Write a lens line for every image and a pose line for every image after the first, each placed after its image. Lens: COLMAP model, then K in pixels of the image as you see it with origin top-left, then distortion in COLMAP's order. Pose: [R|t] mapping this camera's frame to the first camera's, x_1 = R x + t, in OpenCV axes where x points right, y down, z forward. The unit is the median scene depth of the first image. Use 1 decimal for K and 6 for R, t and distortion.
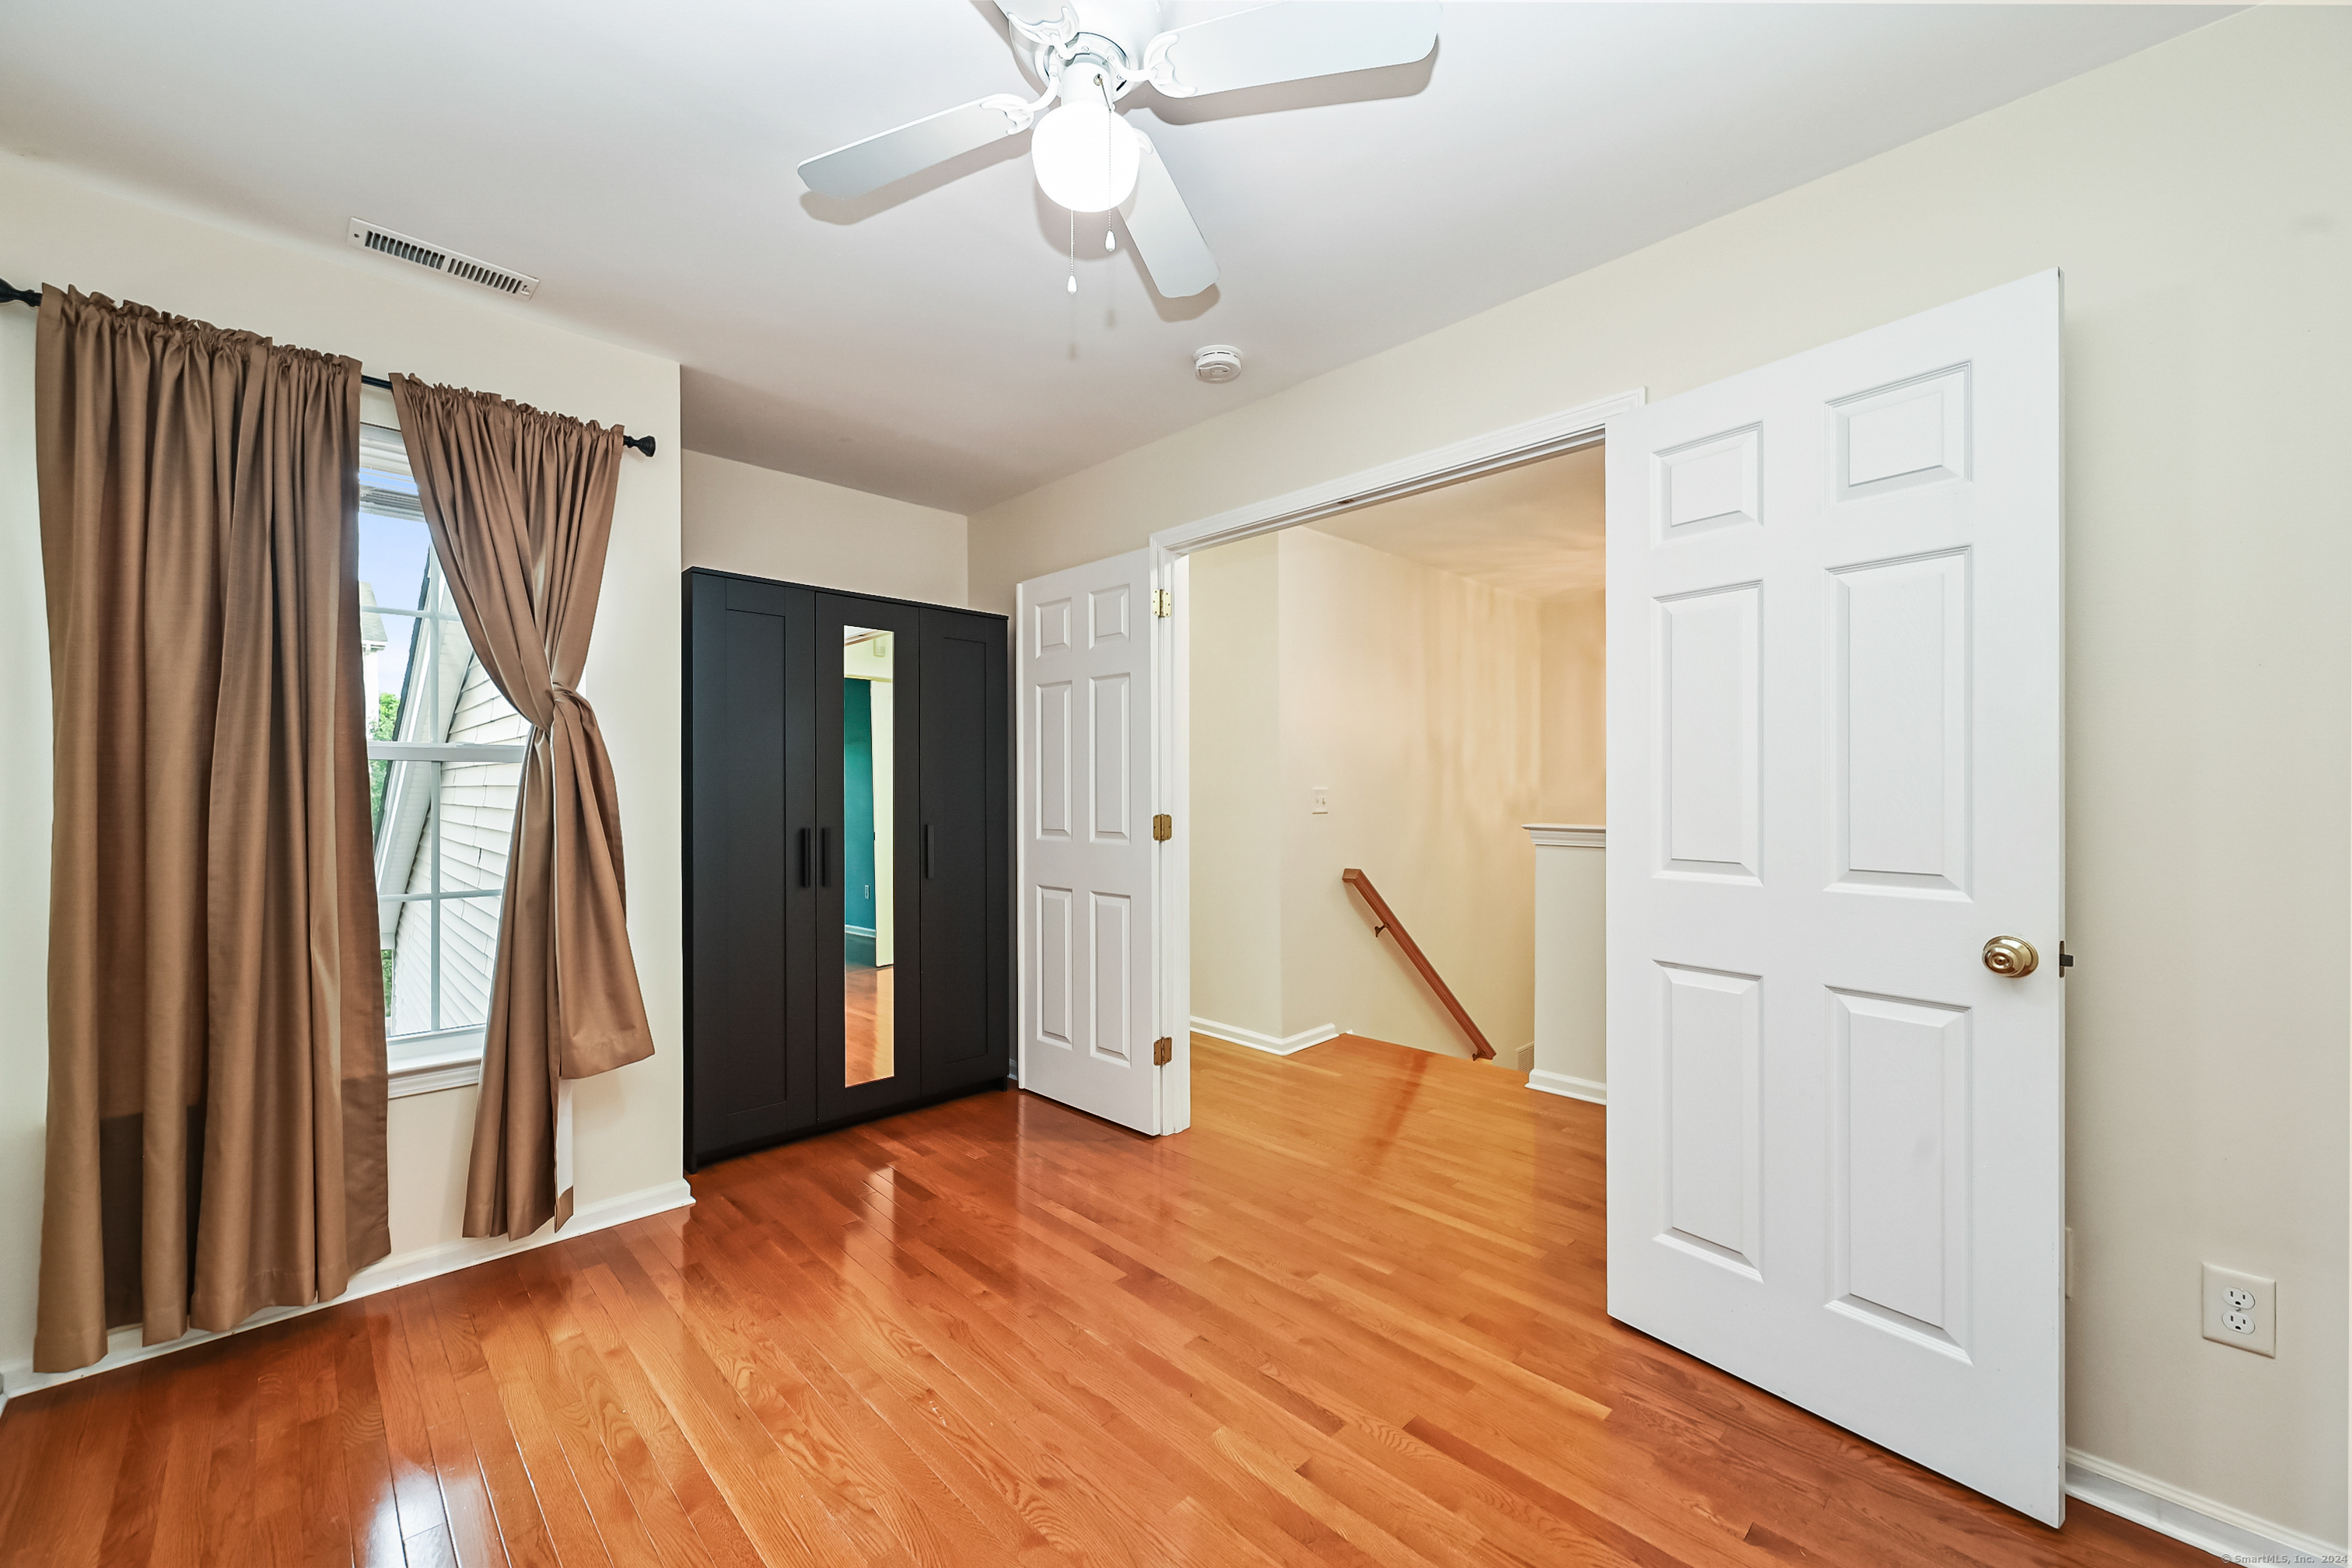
lens RADIAL K [[927.2, 0, 1172.4], [0, 927.2, 785.9], [0, 0, 1]] dist [0.000229, 0.000190]
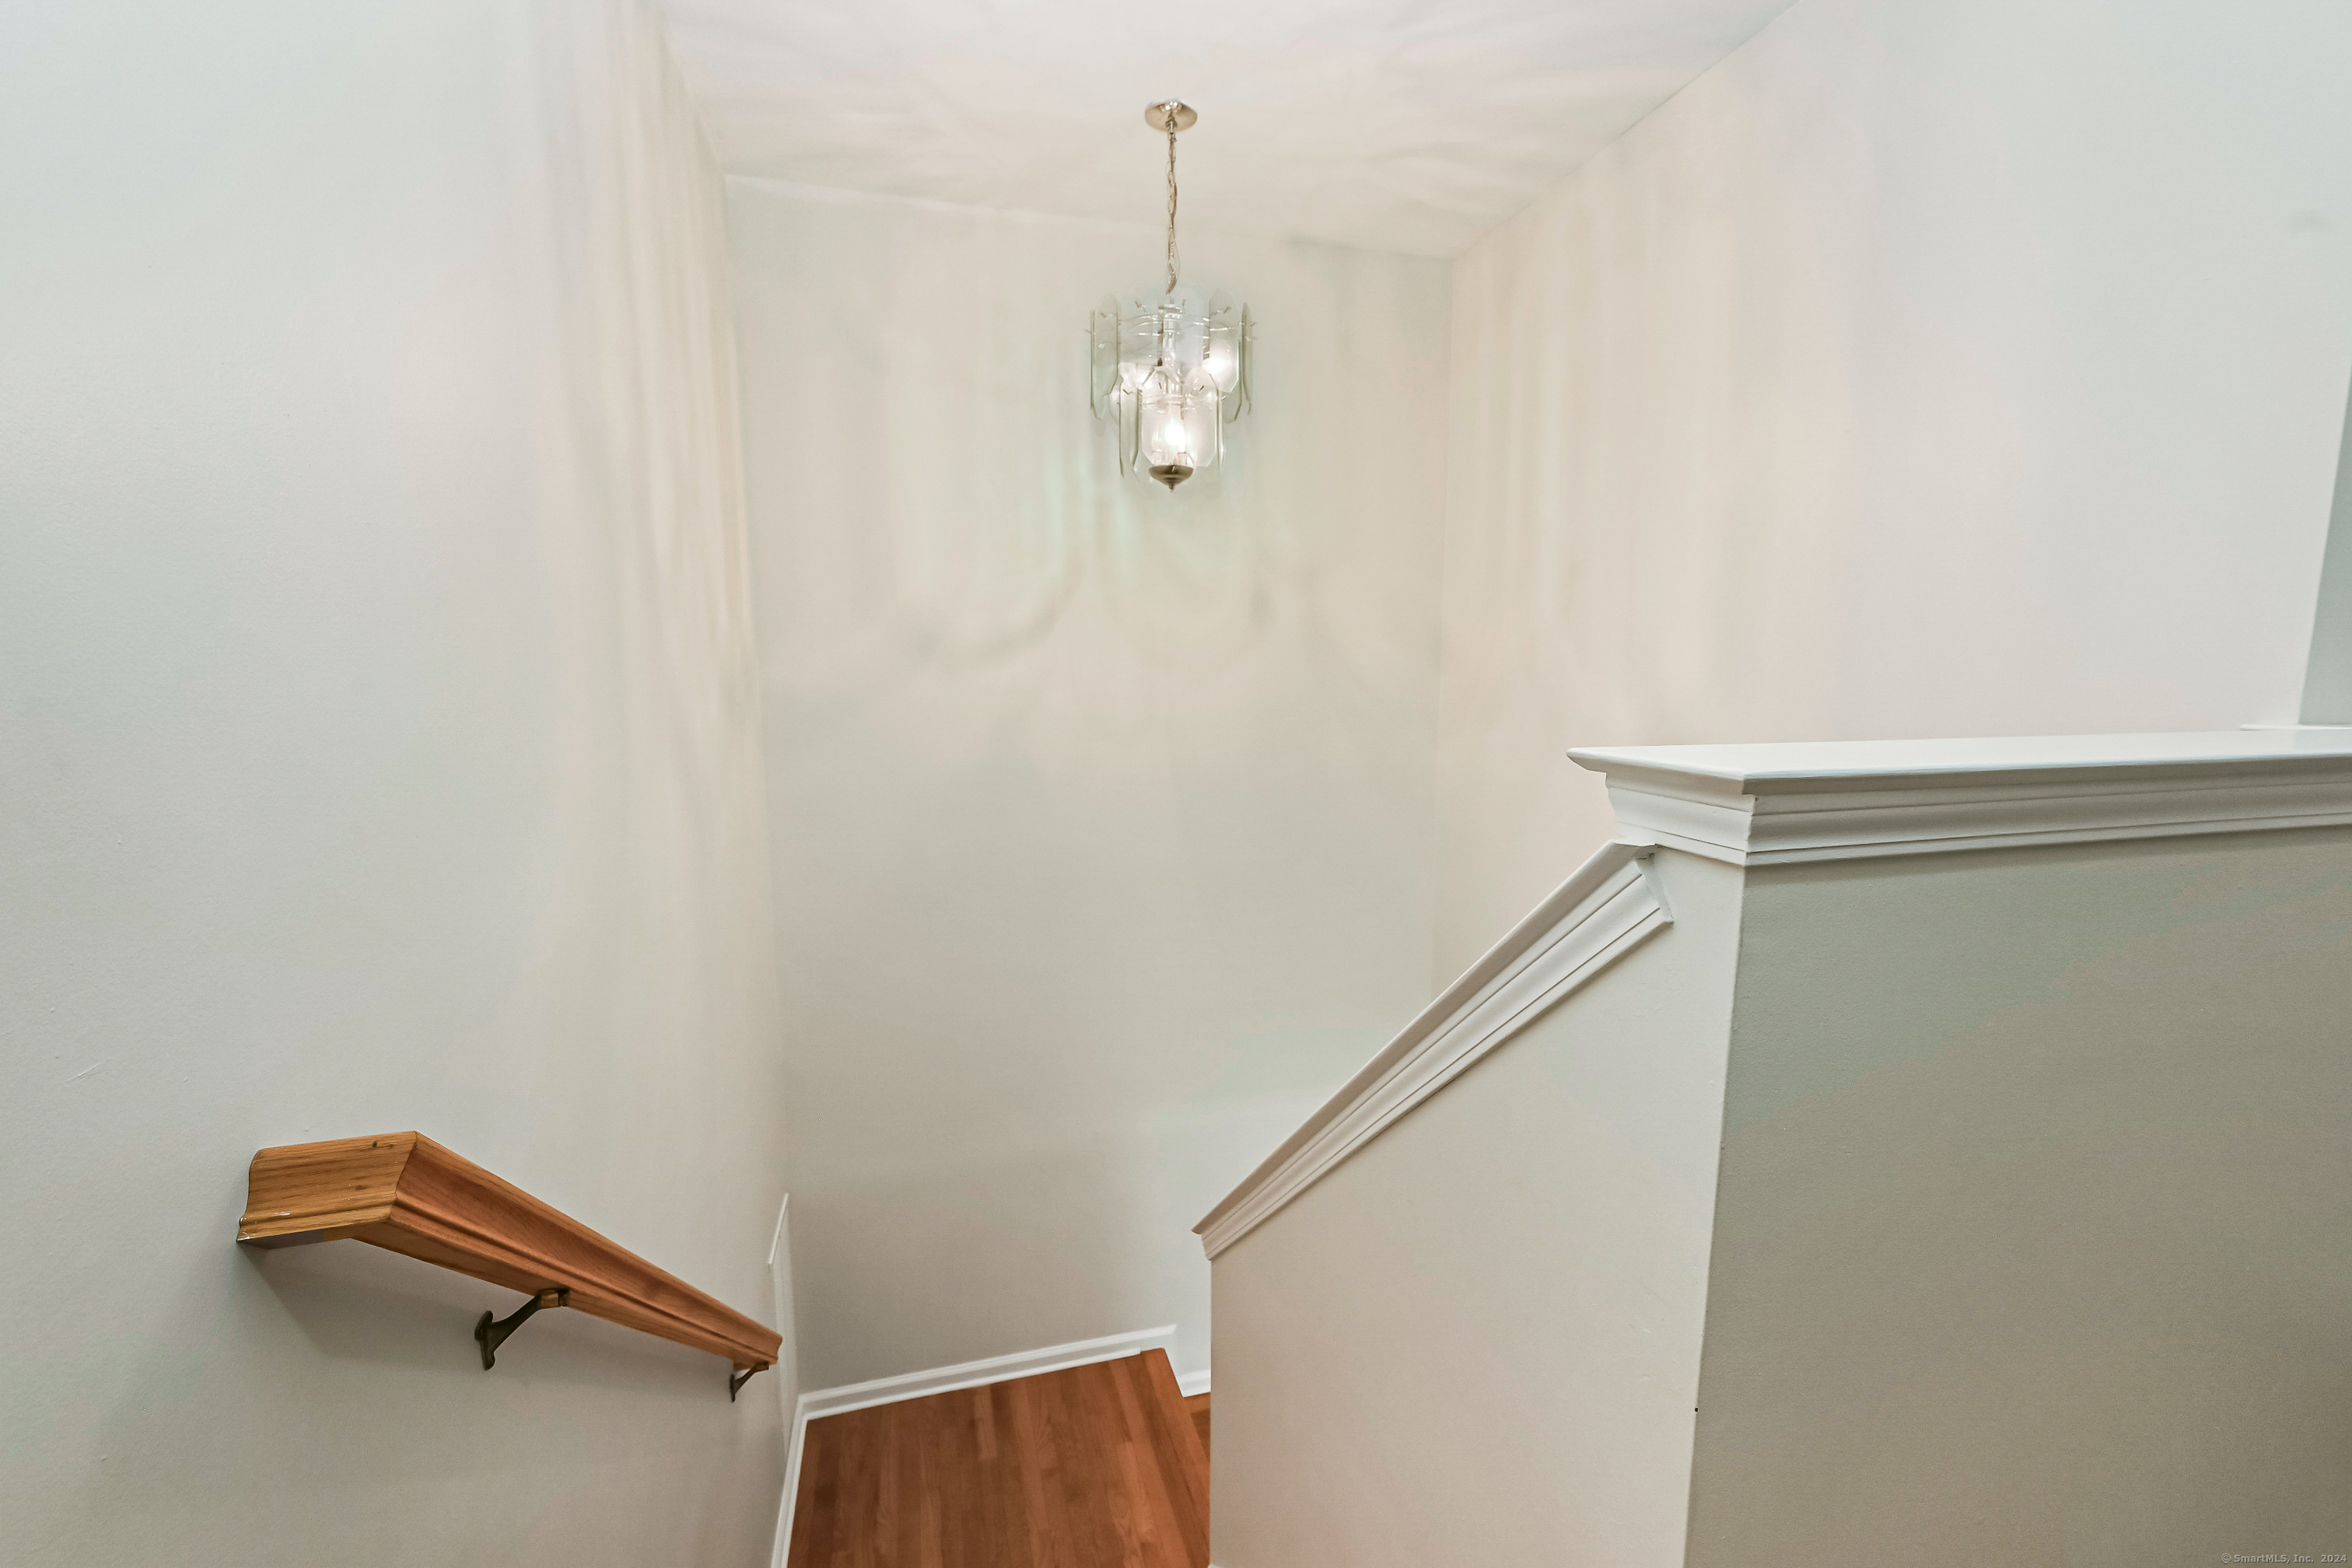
lens RADIAL K [[927.2, 0, 1172.4], [0, 927.2, 785.9], [0, 0, 1]] dist [0.000229, 0.000190]
pose [[0.468040, -0.109721, 0.876870, 0.132447], [-0.004187, 0.991976, 0.126359, 0.015849], [-0.883698, -0.062812, 0.463825, 0.804831]]
